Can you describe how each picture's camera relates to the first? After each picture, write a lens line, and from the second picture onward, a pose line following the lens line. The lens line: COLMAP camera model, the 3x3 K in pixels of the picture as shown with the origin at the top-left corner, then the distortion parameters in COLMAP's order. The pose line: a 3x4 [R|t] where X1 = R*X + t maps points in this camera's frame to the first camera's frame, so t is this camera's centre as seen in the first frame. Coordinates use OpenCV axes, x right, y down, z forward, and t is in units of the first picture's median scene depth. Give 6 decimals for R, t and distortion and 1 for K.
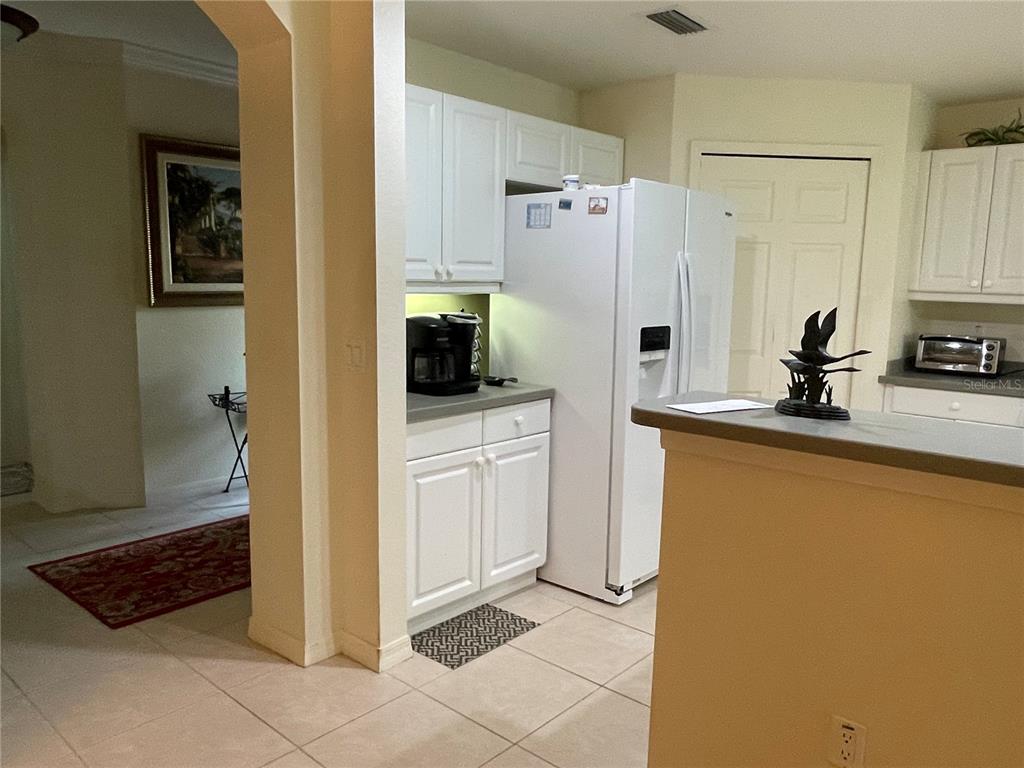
lens RADIAL K [[758.0, 0, 512.0], [0, 758.0, 384.0], [0, 0, 1]] dist [-0.003325, -0.003287]
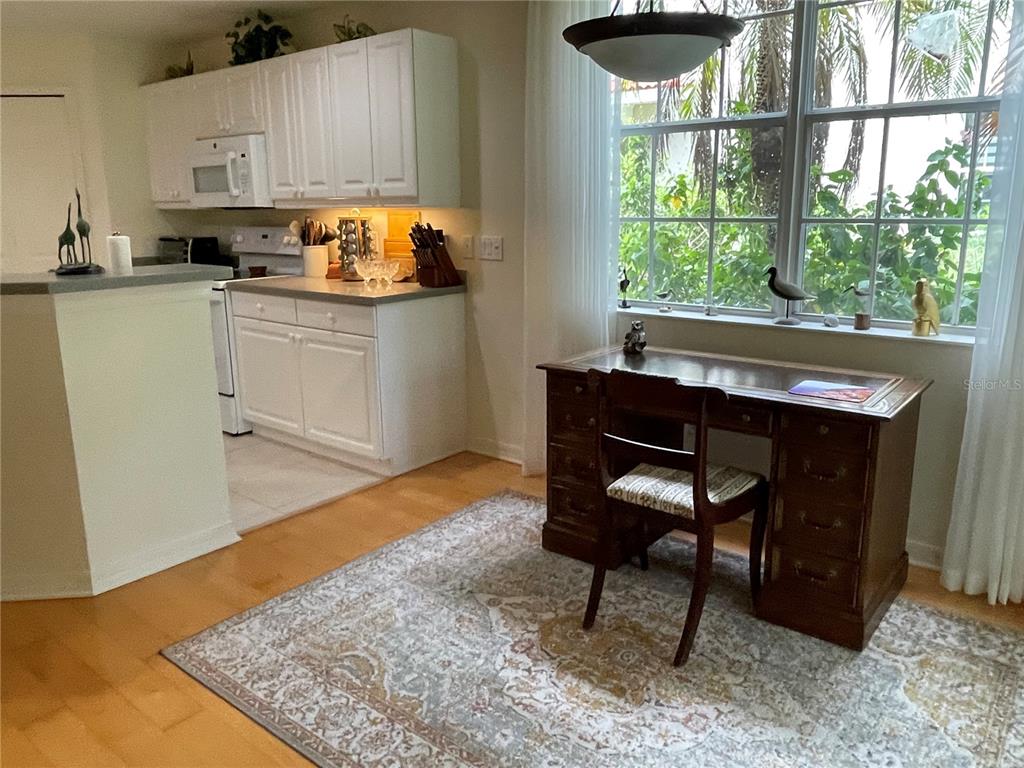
lens RADIAL K [[758.0, 0, 512.0], [0, 758.0, 384.0], [0, 0, 1]] dist [-0.003325, -0.003287]
pose [[0.997807, -0.043369, 0.050004, 1.096834], [0.038582, 0.994917, 0.093015, 0.085896], [-0.053783, -0.090882, 0.994408, -0.301821]]
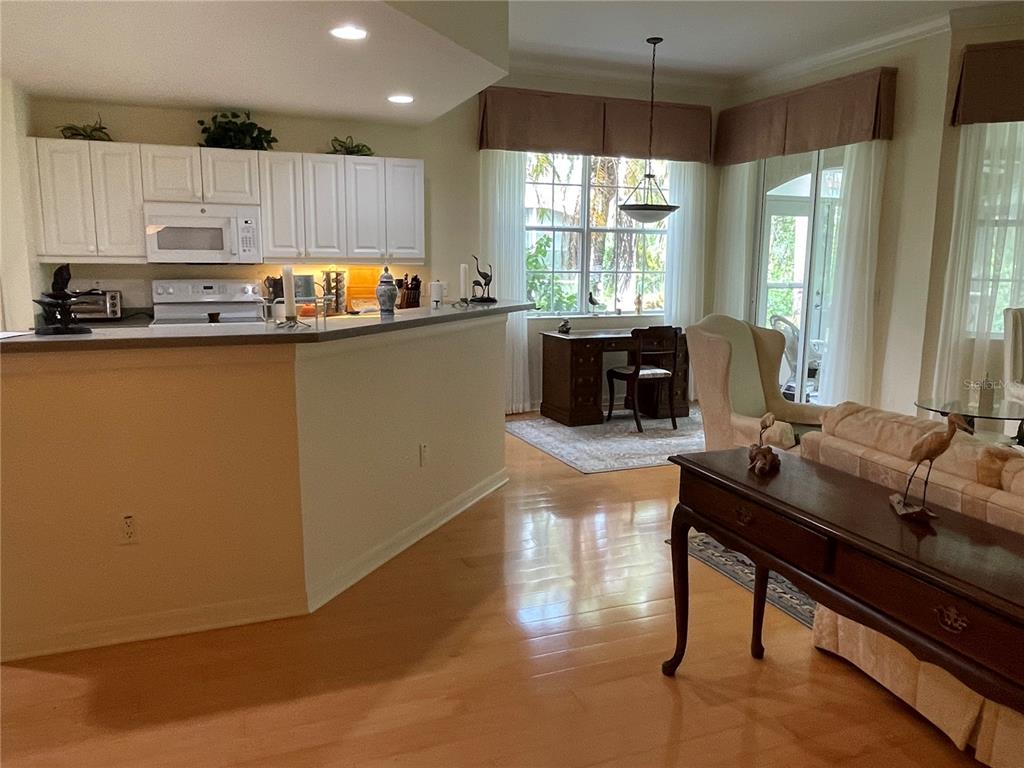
lens RADIAL K [[758.0, 0, 512.0], [0, 758.0, 384.0], [0, 0, 1]] dist [-0.003325, -0.003287]
pose [[0.450922, -0.167983, 0.876614, -0.227020], [0.125776, 0.984289, 0.123918, 0.023006], [-0.883657, 0.054380, 0.464965, -0.208966]]
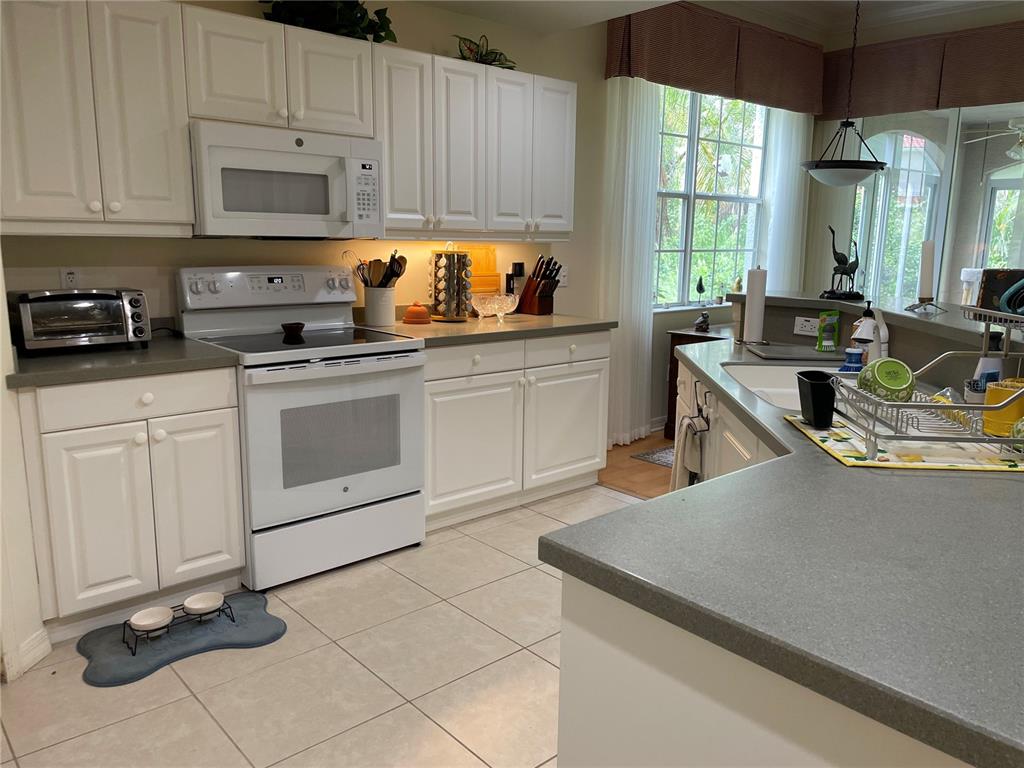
lens RADIAL K [[789.2, 0, 512.0], [0, 789.2, 384.0], [0, 0, 1]] dist [0.031878, -0.010224]
pose [[0.112810, -0.208111, 0.971578, -0.033888], [0.122446, 0.973279, 0.194258, -0.074027], [-0.986043, 0.097051, 0.135278, 0.575560]]
